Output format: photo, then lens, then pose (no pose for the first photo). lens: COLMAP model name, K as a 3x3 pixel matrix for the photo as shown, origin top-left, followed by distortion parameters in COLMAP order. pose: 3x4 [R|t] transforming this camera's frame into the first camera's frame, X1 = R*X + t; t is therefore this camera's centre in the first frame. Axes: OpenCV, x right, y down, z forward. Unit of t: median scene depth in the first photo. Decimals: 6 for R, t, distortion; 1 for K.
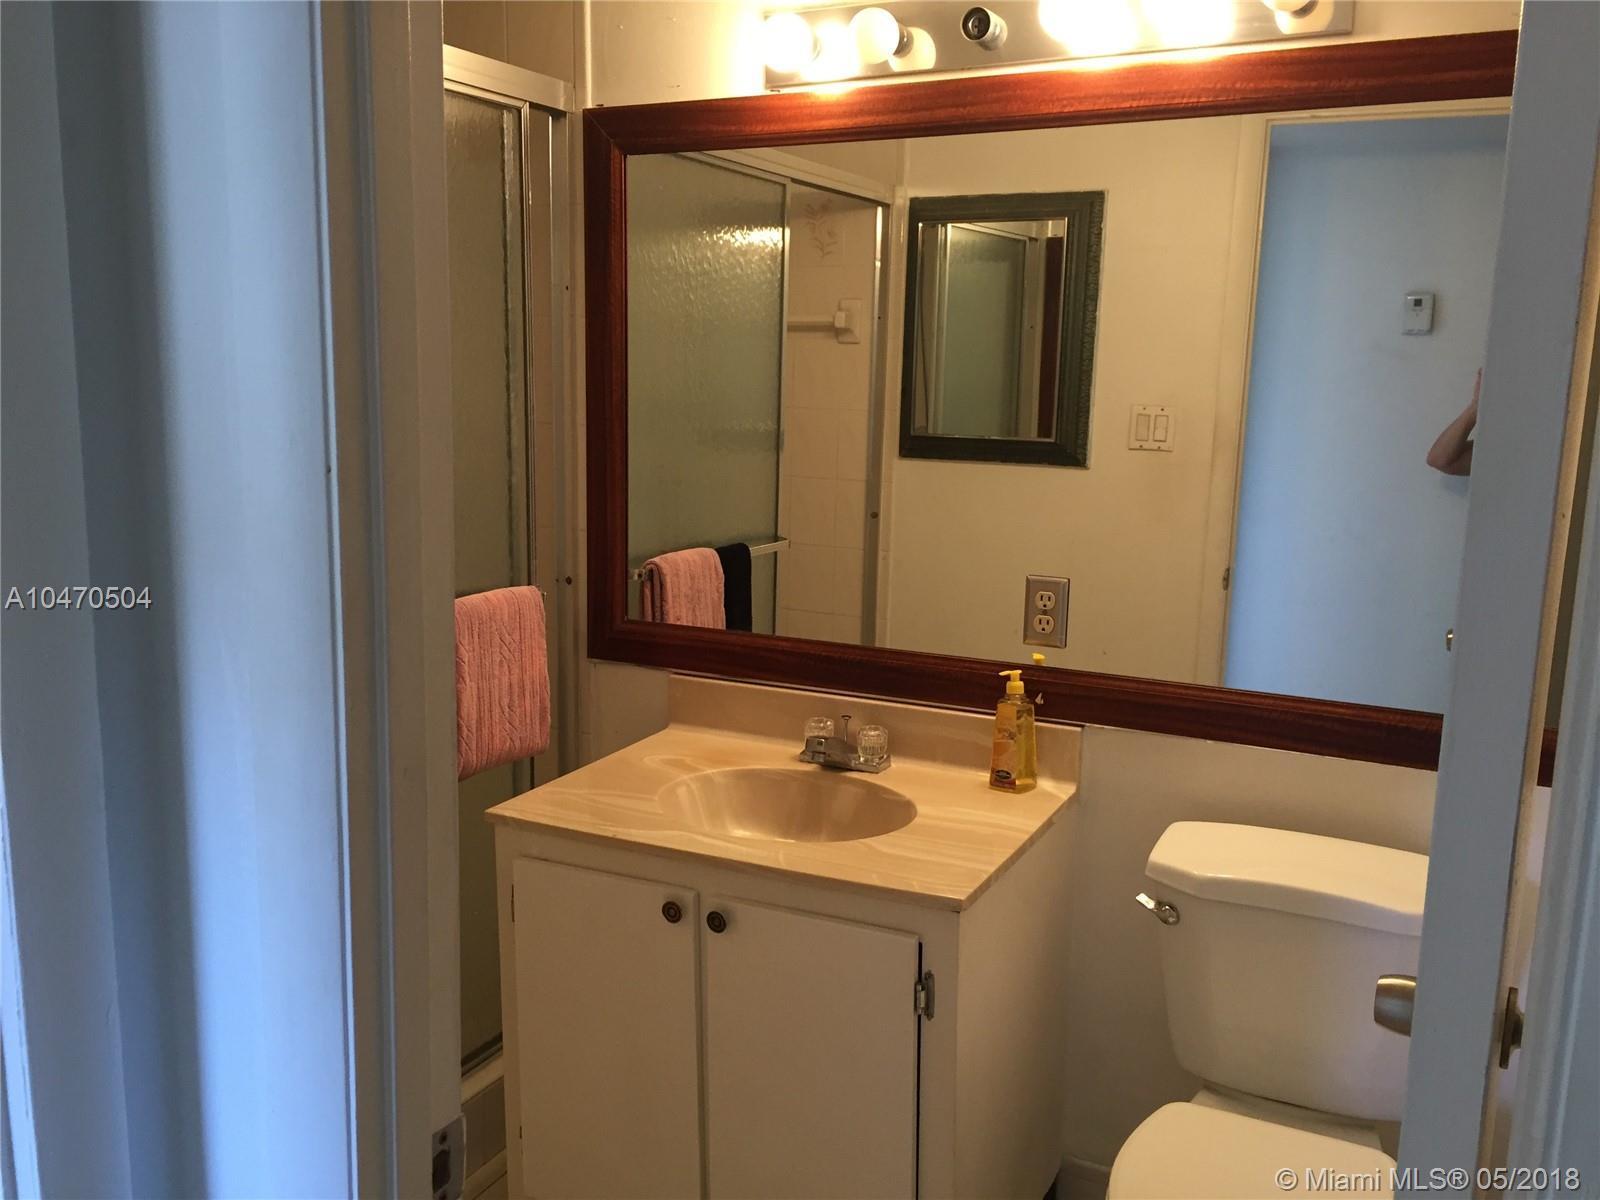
lens RADIAL K [[1360.8, 0, 809.2], [0, 1360.8, 610.3], [0, 0, 1]] dist [0.061060, -0.083023]
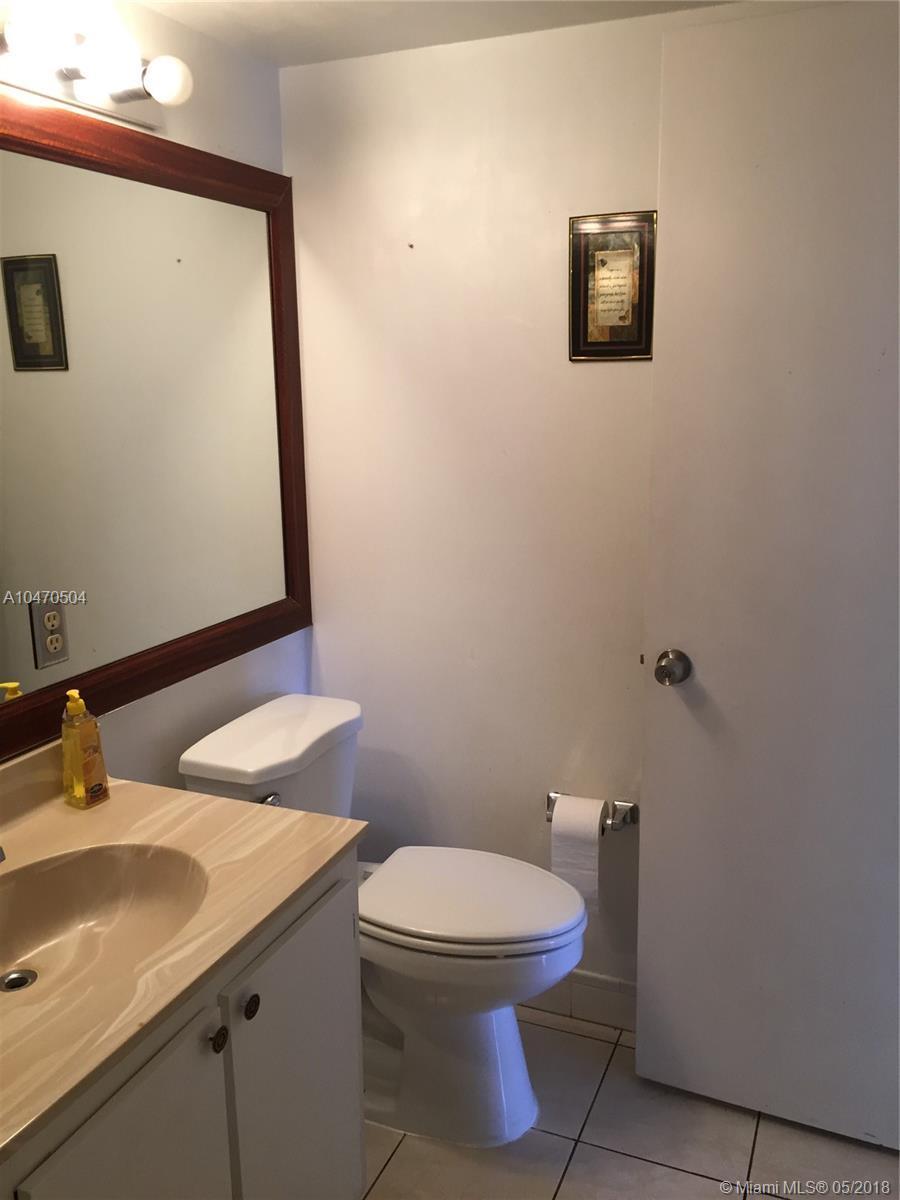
lens RADIAL K [[1020.6, 0, 452.1], [0, 1020.6, 600.8], [0, 0, 1]] dist [0.061060, -0.083023]
pose [[-0.054893, -0.232773, 0.970981, -0.581622], [0.189699, 0.952305, 0.239020, -0.146625], [-0.980307, 0.197314, -0.008118, 0.696054]]
